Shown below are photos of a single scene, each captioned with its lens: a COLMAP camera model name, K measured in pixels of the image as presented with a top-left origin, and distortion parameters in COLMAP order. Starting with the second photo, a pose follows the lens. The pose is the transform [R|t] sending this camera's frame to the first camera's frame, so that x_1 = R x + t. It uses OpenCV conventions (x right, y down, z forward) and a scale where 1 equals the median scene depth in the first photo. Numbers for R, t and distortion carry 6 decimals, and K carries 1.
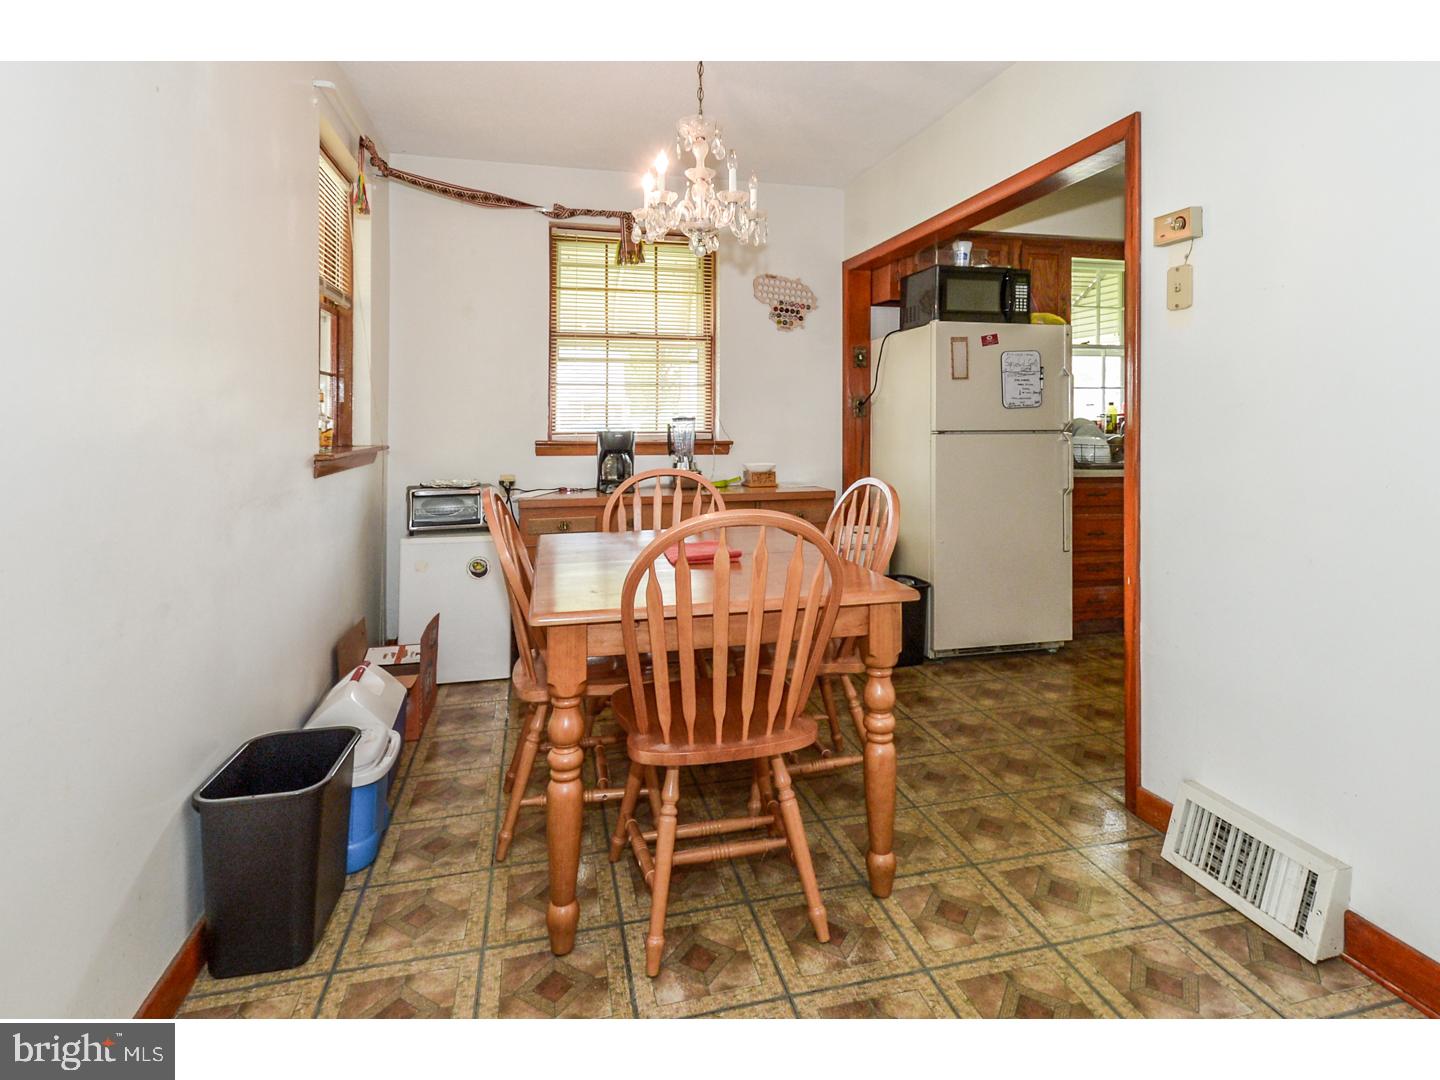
lens RADIAL K [[753.2, 0, 721.8], [0, 753.2, 416.6], [0, 0, 1]] dist [0.000056, -0.000071]
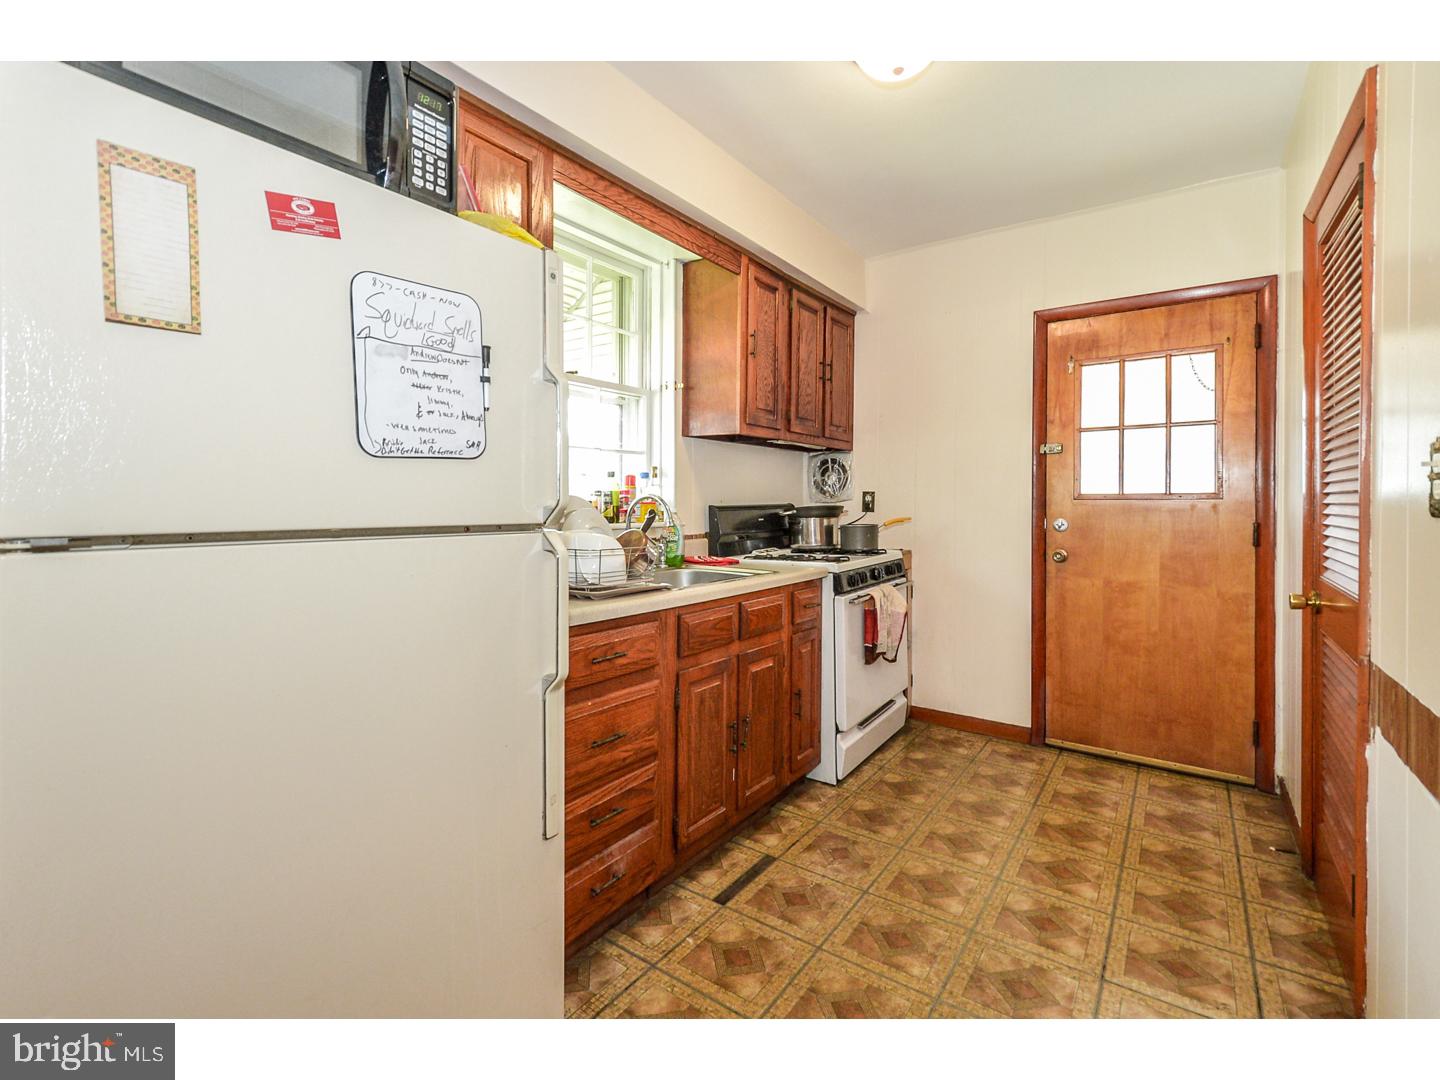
lens RADIAL K [[648.0, 0, 718.2], [0, 648.0, 505.7], [0, 0, 1]] dist [-0.013721, -0.000148]
pose [[0.762902, -0.002751, 0.646508, 0.311898], [-0.001873, 0.999977, 0.006466, 0.006738], [-0.646512, -0.006144, 0.762879, 0.698562]]
